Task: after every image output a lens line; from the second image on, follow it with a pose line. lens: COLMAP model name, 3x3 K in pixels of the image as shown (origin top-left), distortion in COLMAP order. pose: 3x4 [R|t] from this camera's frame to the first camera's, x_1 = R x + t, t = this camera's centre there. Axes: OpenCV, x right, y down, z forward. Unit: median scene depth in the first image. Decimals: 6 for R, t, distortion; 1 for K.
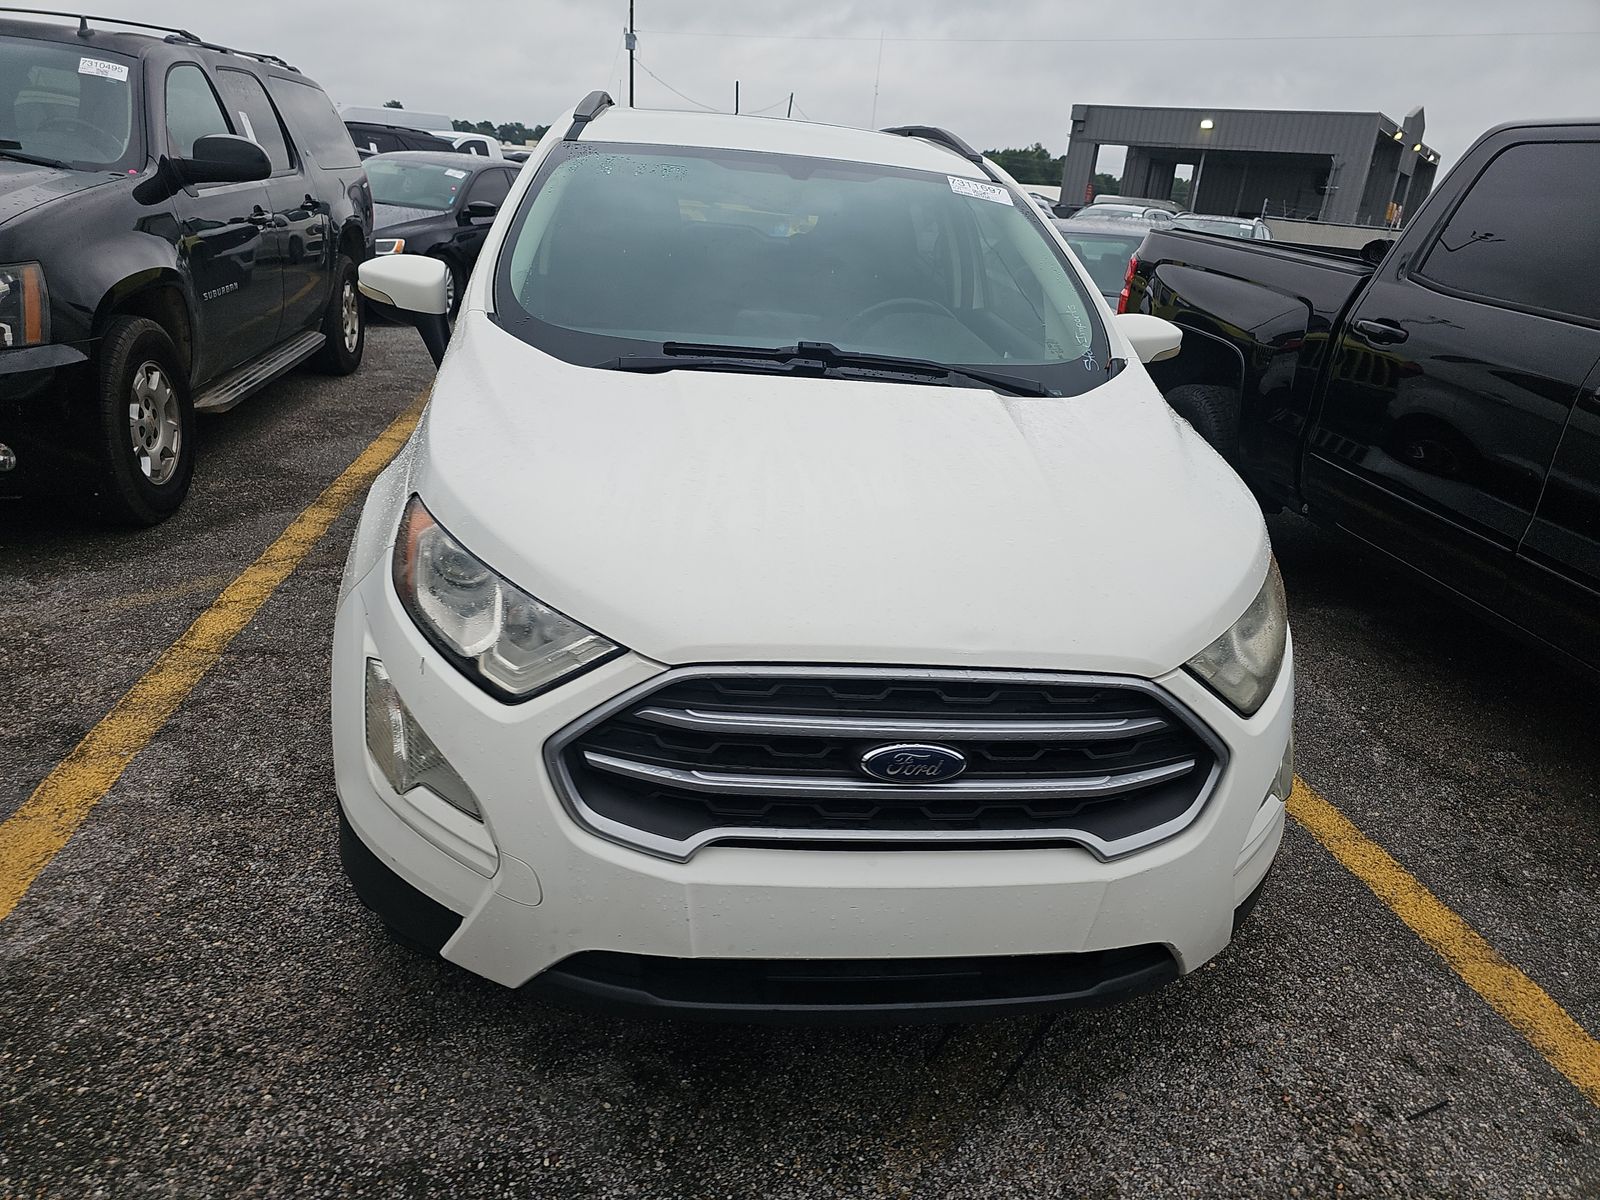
lens RADIAL K [[1042.4, 0, 791.6], [0, 1042.4, 600.7], [0, 0, 1]] dist [0.044943, -0.043645]
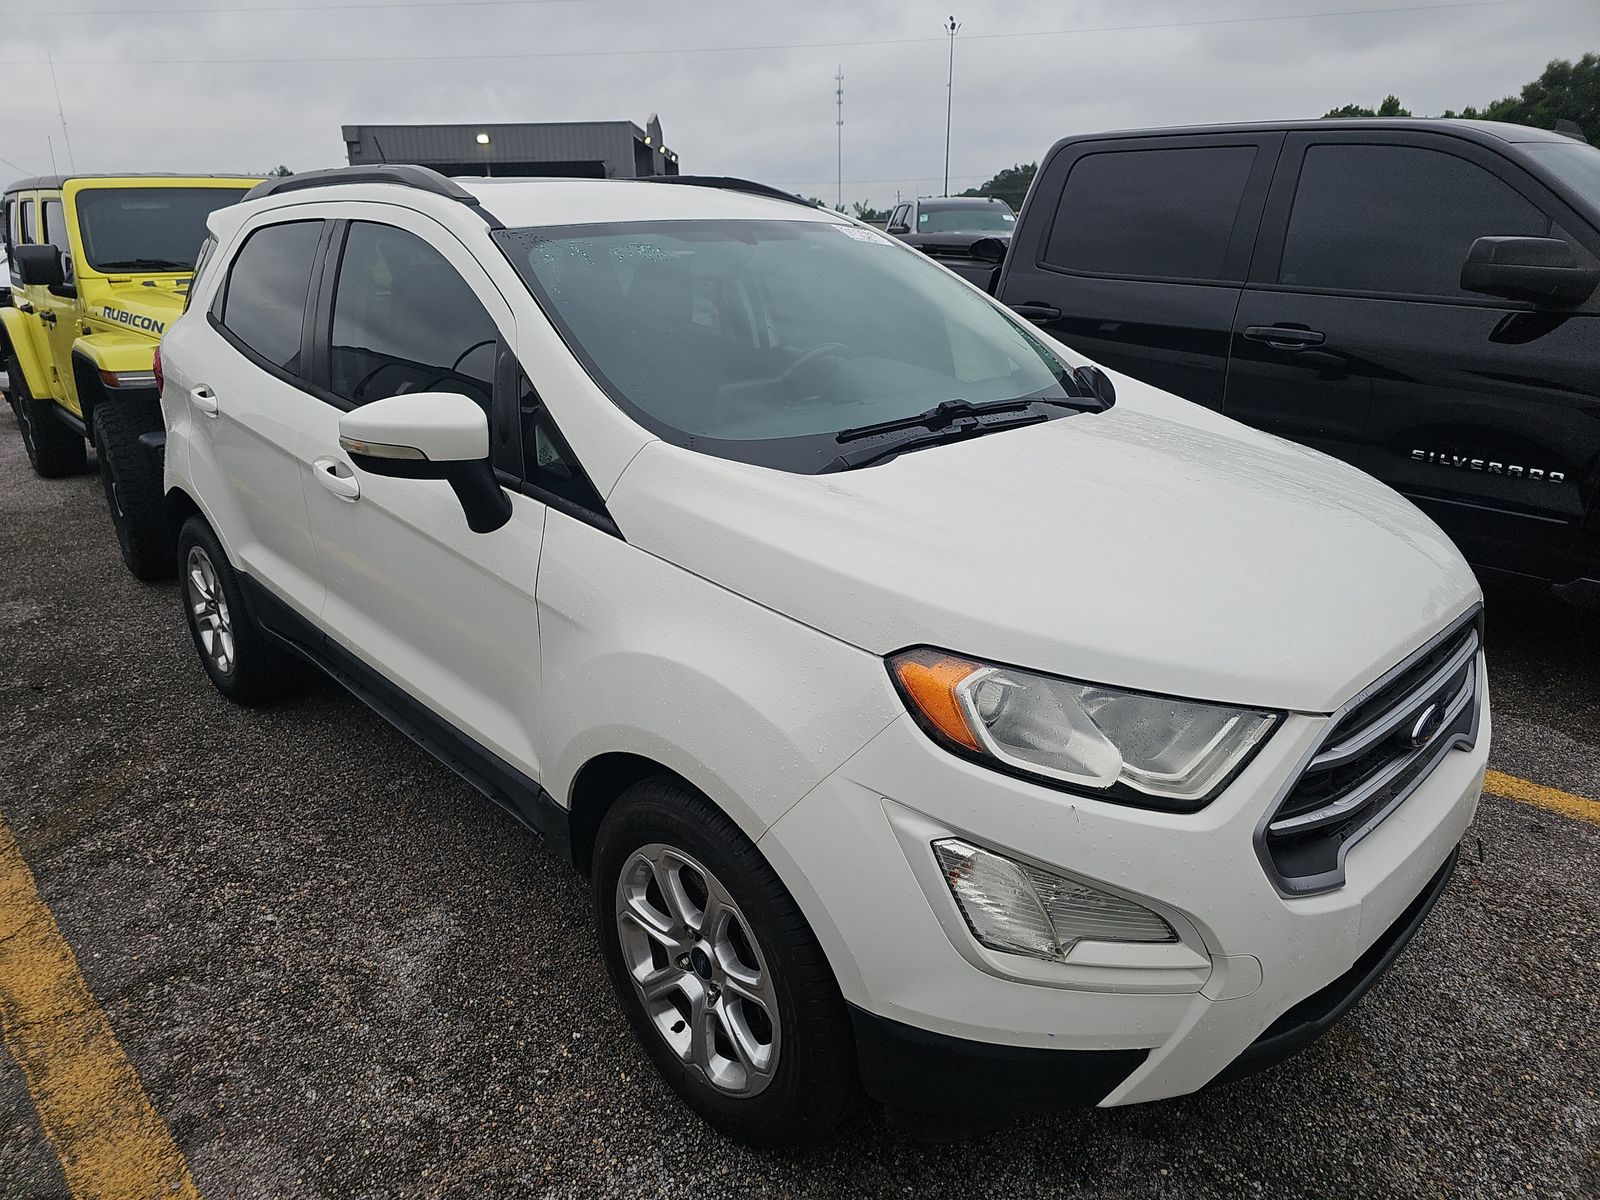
lens RADIAL K [[1042.4, 0, 791.6], [0, 1042.4, 600.7], [0, 0, 1]] dist [0.044943, -0.043645]
pose [[0.804045, -0.286462, 0.521009, -0.480326], [0.292584, 0.953471, 0.072709, -0.126131], [-0.517596, 0.093978, 0.850449, 0.159956]]
